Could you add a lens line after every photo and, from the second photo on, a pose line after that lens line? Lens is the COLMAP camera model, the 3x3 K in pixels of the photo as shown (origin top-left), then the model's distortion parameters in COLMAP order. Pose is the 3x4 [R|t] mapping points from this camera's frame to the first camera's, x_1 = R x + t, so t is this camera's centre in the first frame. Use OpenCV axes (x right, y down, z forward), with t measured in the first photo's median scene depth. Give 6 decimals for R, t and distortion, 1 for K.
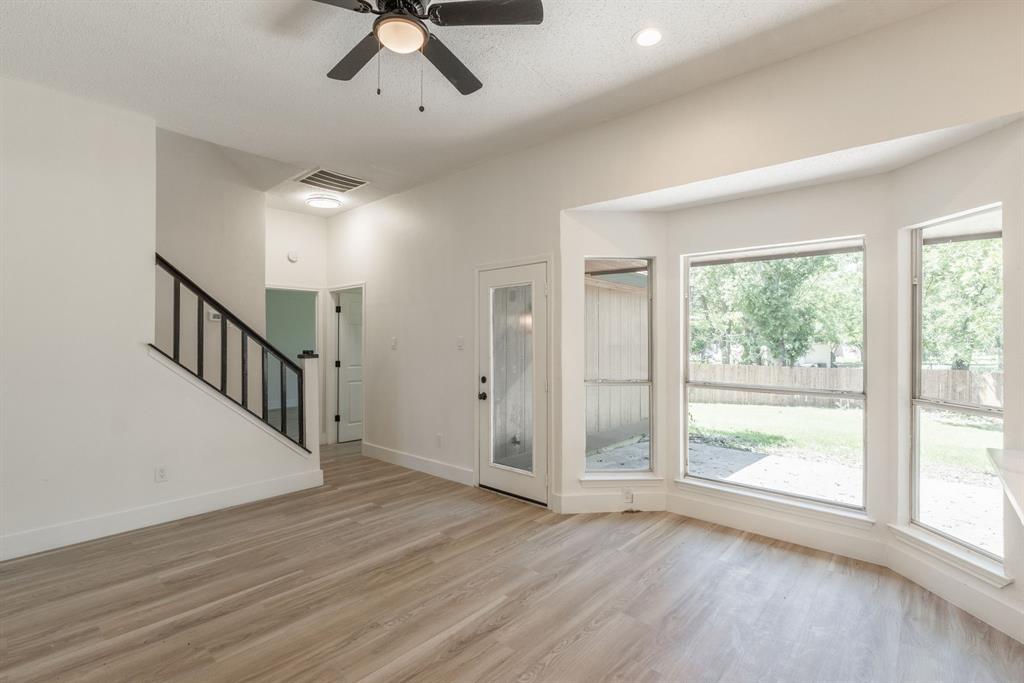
lens RADIAL K [[481.1, 0, 509.3], [0, 481.1, 338.5], [0, 0, 1]] dist [-0.005485, 0.000809]
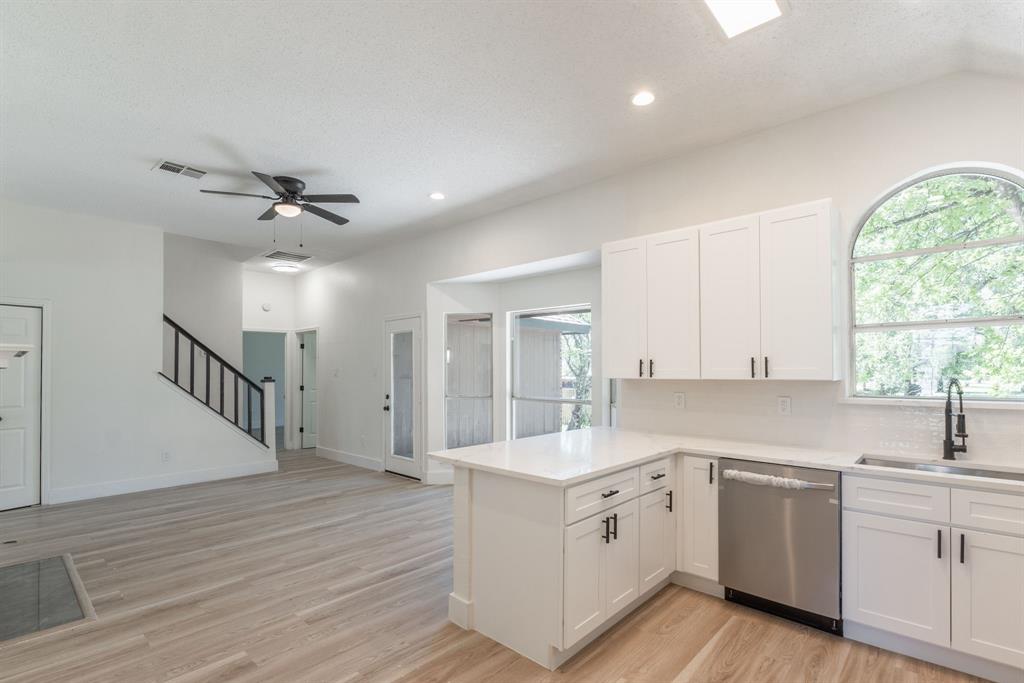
lens RADIAL K [[481.1, 0, 504.2], [0, 481.1, 362.6], [0, 0, 1]] dist [-0.005485, 0.000809]
pose [[0.999722, -0.004121, -0.023222, 0.365958], [0.003847, 0.999923, -0.011819, 0.001971], [0.023269, 0.011726, 0.999660, -0.478248]]
